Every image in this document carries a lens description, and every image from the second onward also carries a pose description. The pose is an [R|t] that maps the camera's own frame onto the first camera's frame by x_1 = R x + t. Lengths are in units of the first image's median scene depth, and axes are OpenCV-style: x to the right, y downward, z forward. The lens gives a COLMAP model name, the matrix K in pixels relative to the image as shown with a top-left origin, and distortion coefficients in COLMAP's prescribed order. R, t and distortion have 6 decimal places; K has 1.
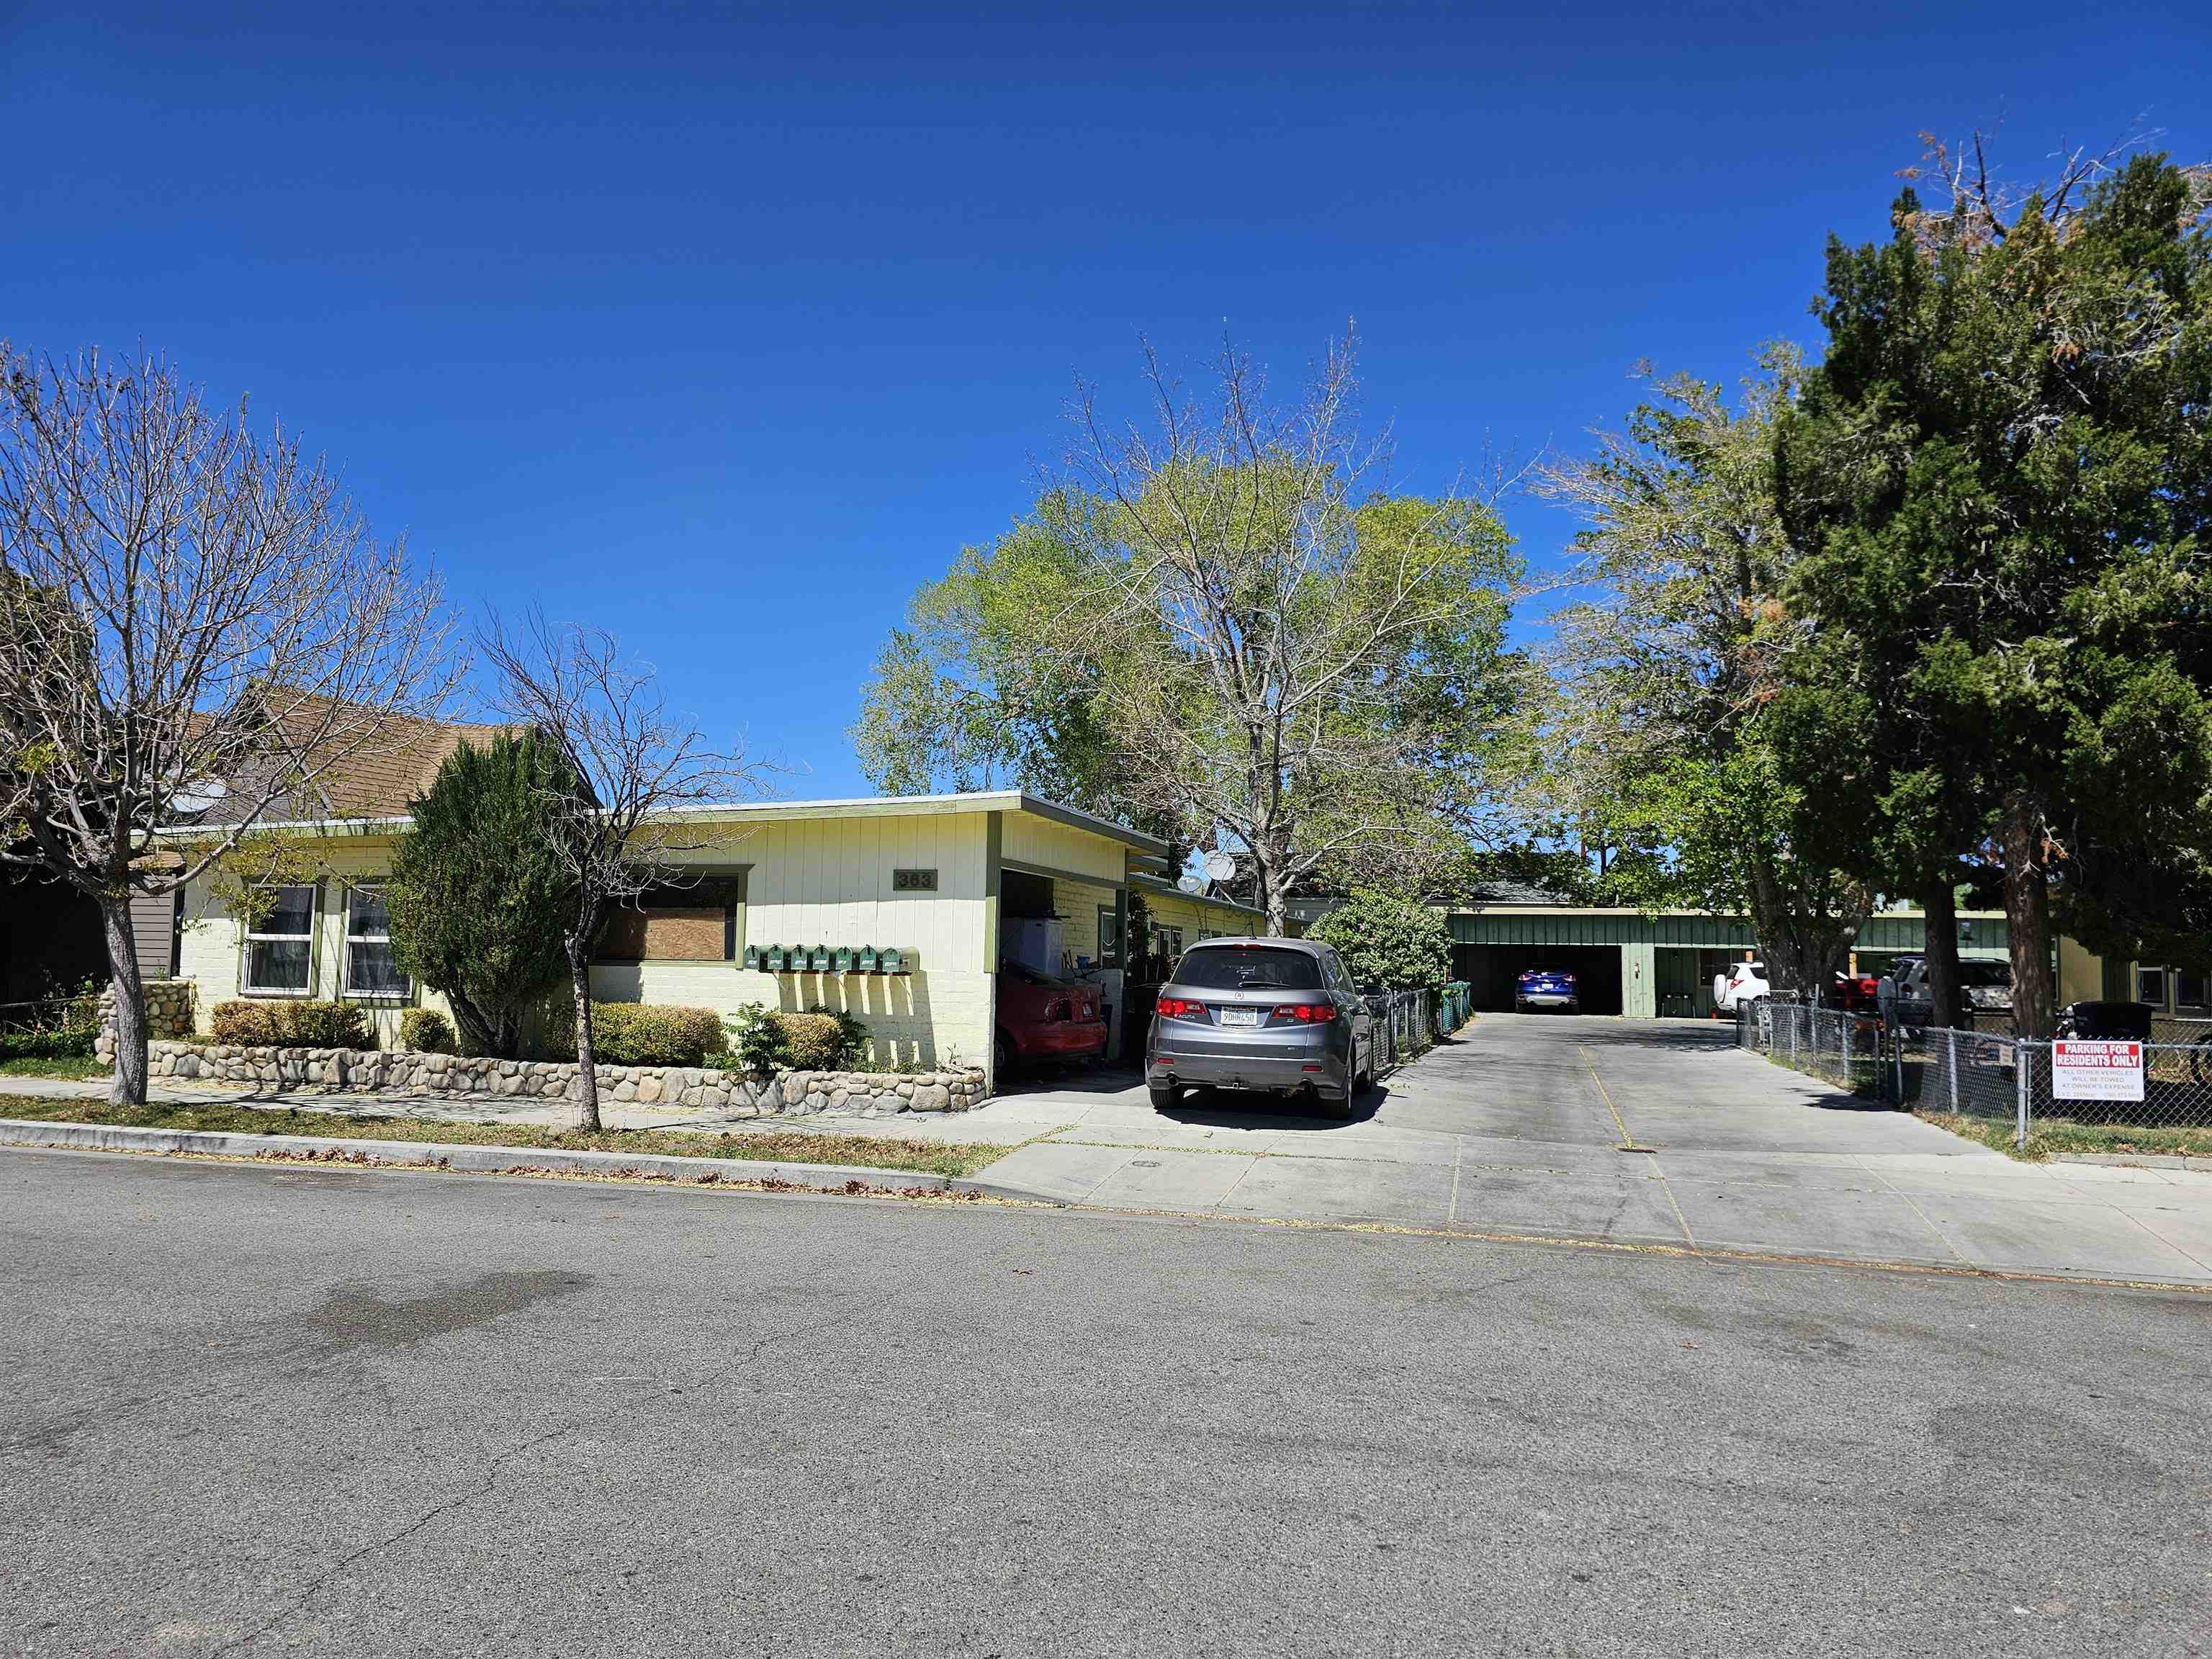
lens RADIAL K [[1477.5, 0, 1106.1], [0, 1477.5, 823.5], [0, 0, 1]] dist [0.043569, -0.053774]
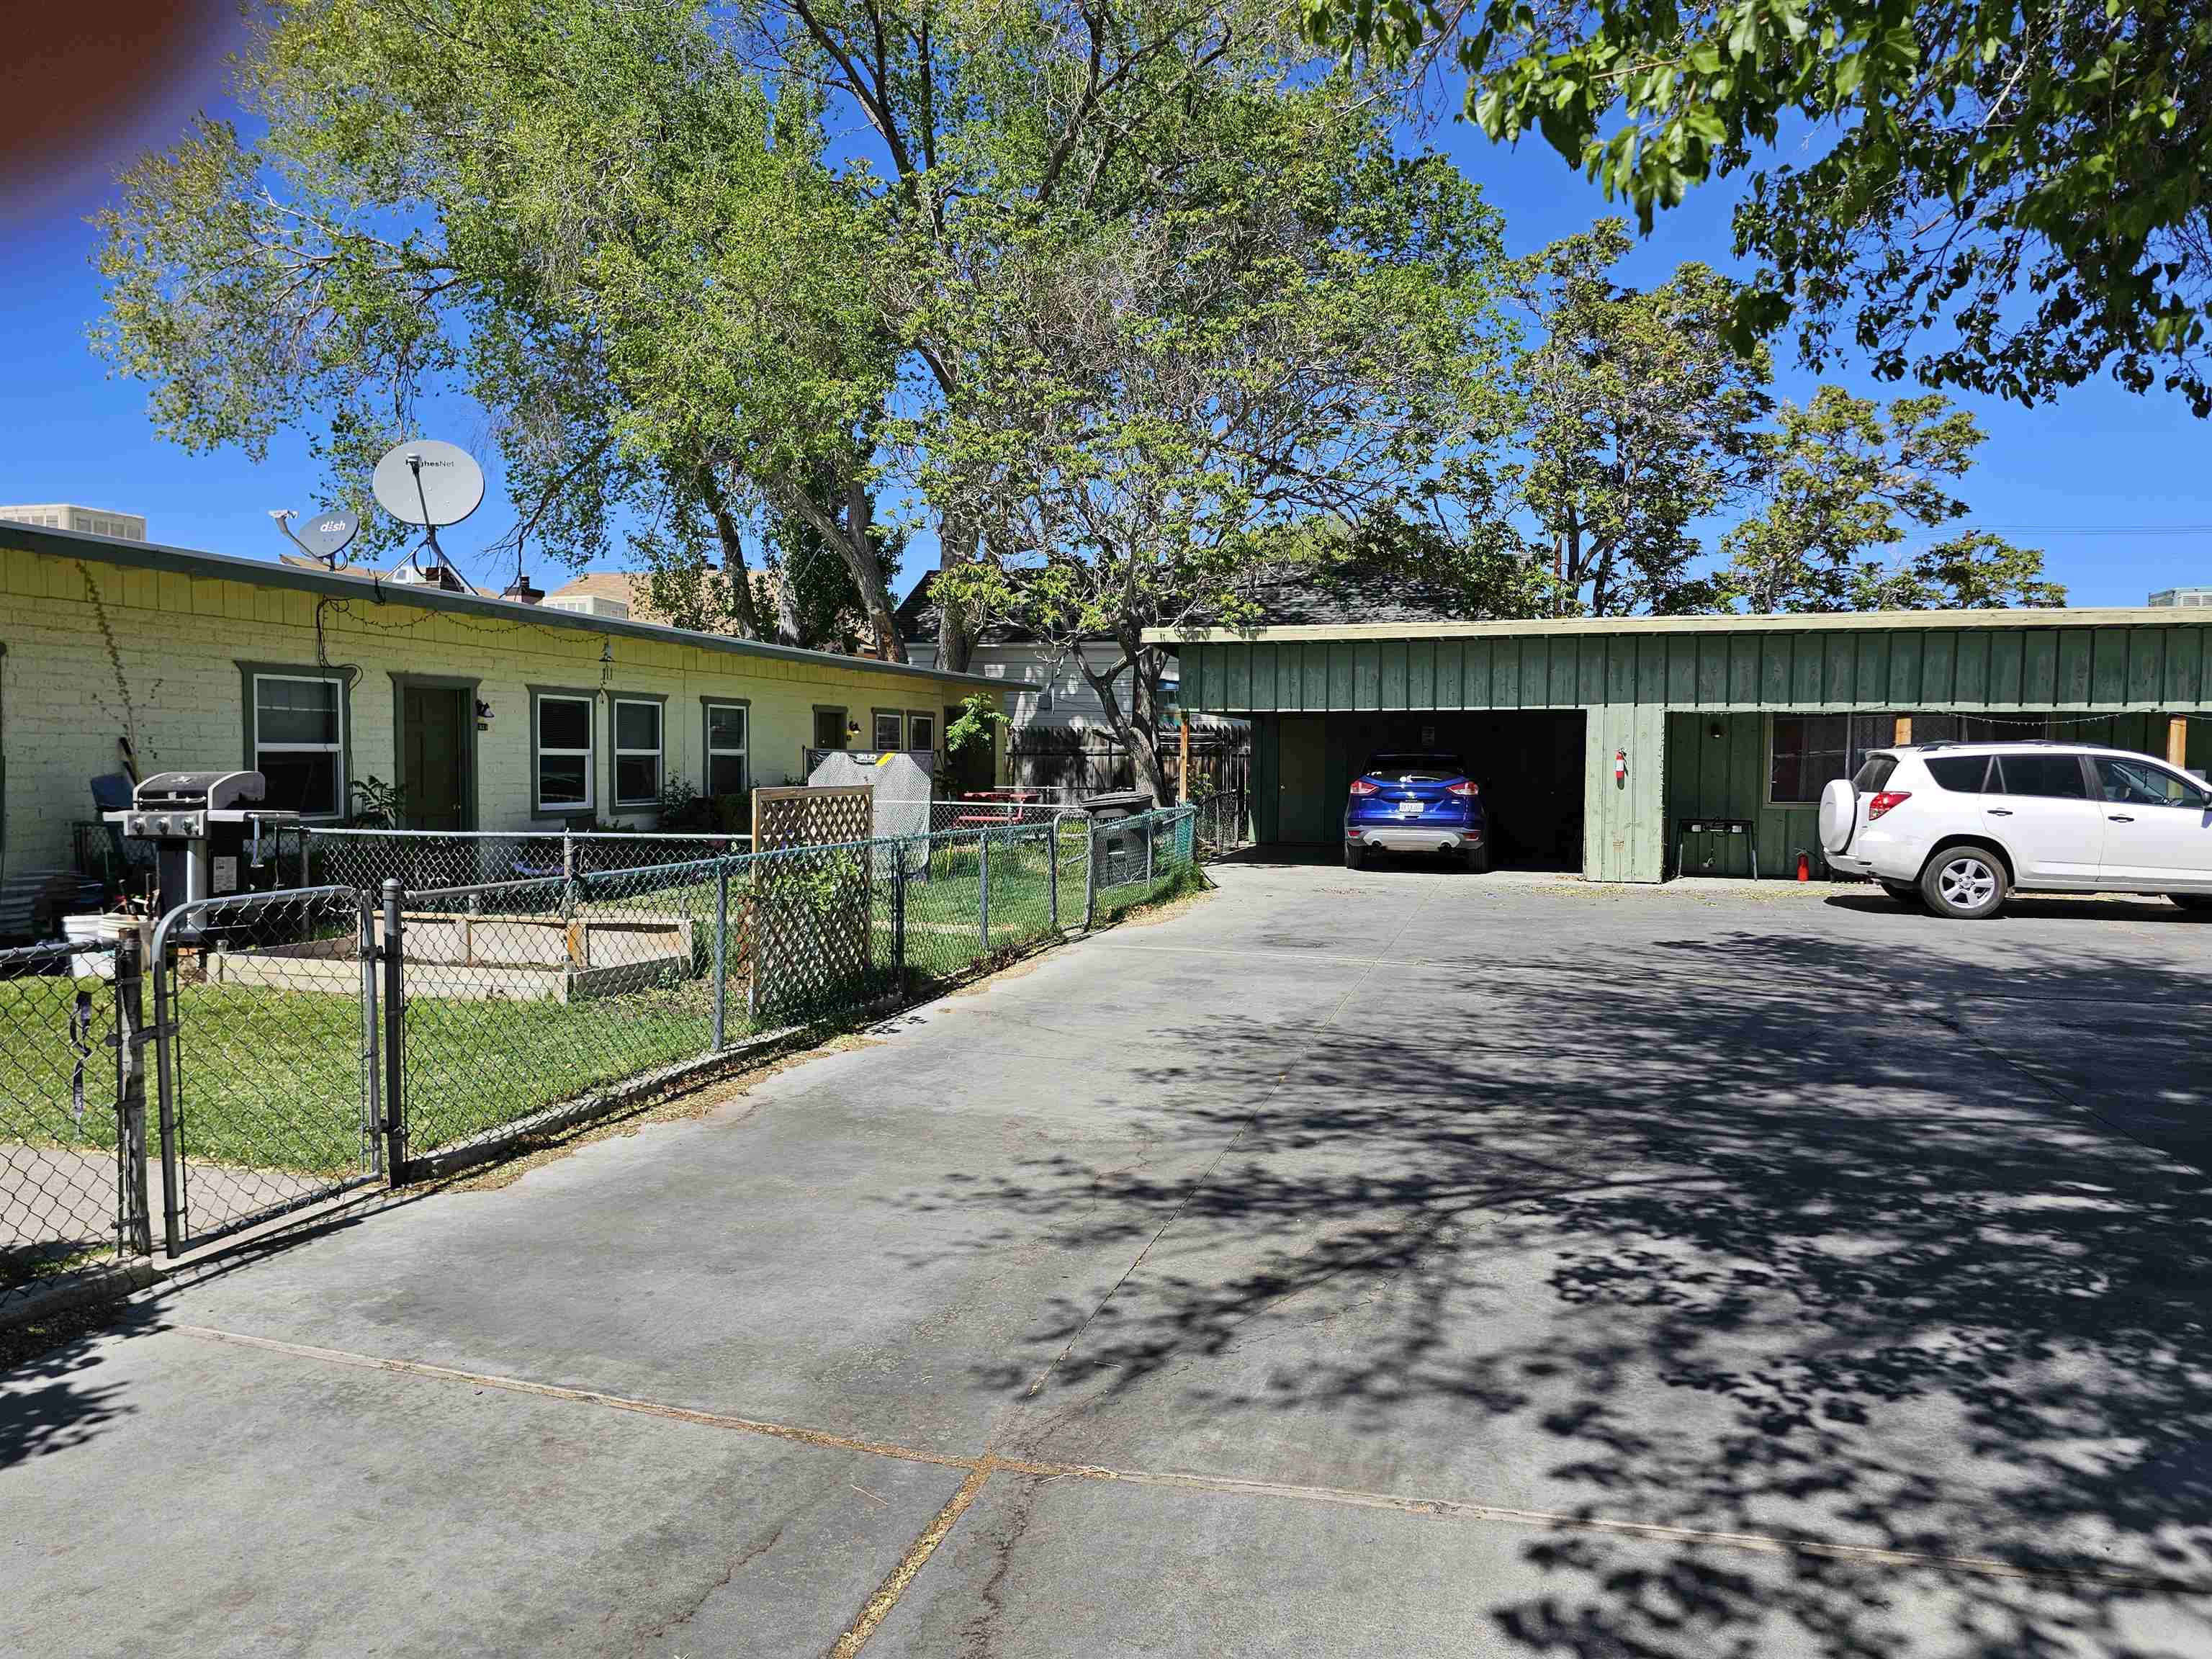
lens RADIAL K [[1477.5, 0, 1092.9], [0, 1477.5, 824.1], [0, 0, 1]] dist [0.043569, -0.053774]
pose [[0.999818, -0.009671, -0.016453, 0.212607], [0.011834, 0.990507, 0.136950, 0.054709], [0.014973, -0.137120, 0.990441, 0.574091]]
